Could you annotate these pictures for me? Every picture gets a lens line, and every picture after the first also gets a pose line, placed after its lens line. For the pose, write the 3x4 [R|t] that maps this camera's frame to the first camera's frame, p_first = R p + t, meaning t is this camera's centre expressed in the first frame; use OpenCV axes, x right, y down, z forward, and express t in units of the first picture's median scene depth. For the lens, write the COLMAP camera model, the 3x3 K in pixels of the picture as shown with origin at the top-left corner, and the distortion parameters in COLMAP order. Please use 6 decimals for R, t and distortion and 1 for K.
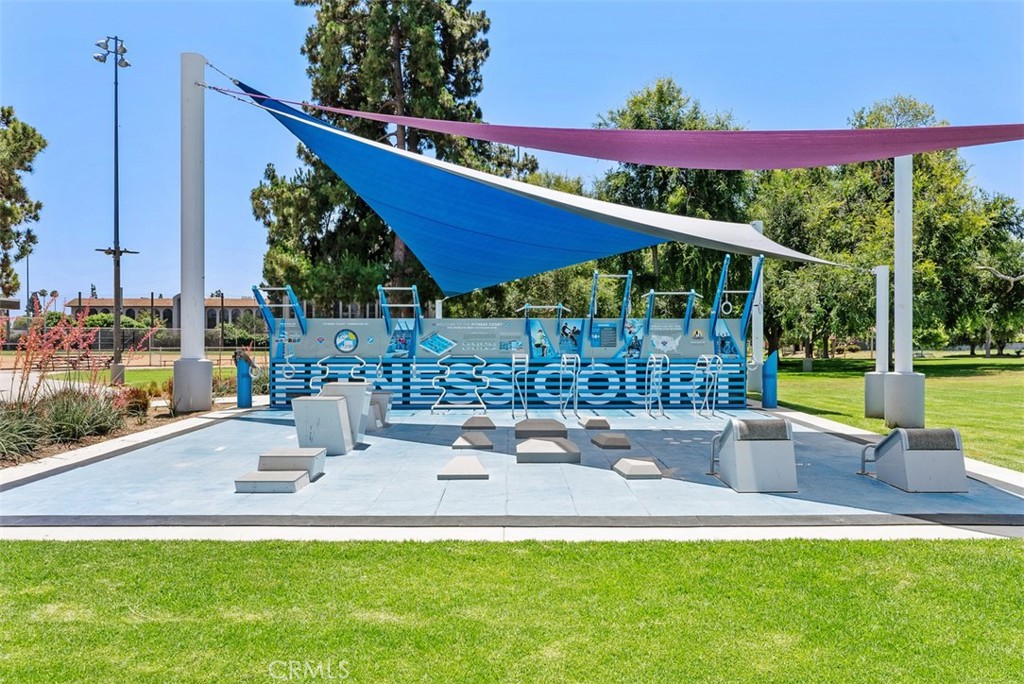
lens RADIAL K [[819.9, 0, 513.4], [0, 819.9, 341.4], [0, 0, 1]] dist [0.016483, 0.002179]
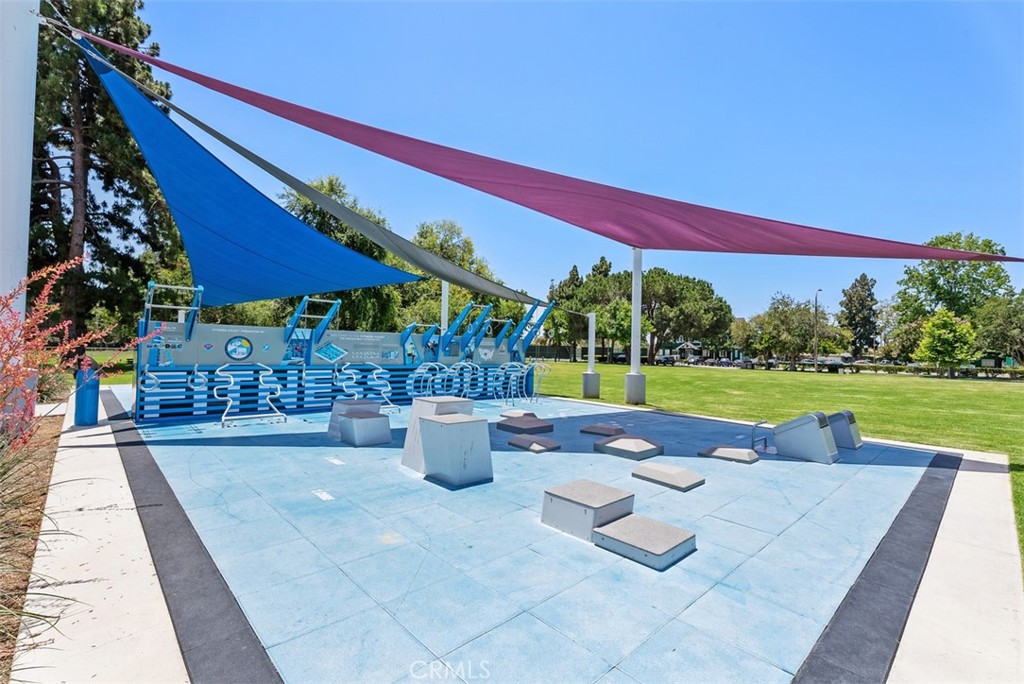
lens RADIAL K [[454.0, 0, 511.1], [0, 454.0, 341.5], [0, 0, 1]] dist [-0.000802, -0.002211]
pose [[0.731418, 0.031442, 0.681204, -0.337488], [-0.022938, 0.999506, -0.021504, -0.004350], [-0.681544, 0.000103, 0.731777, 0.373180]]
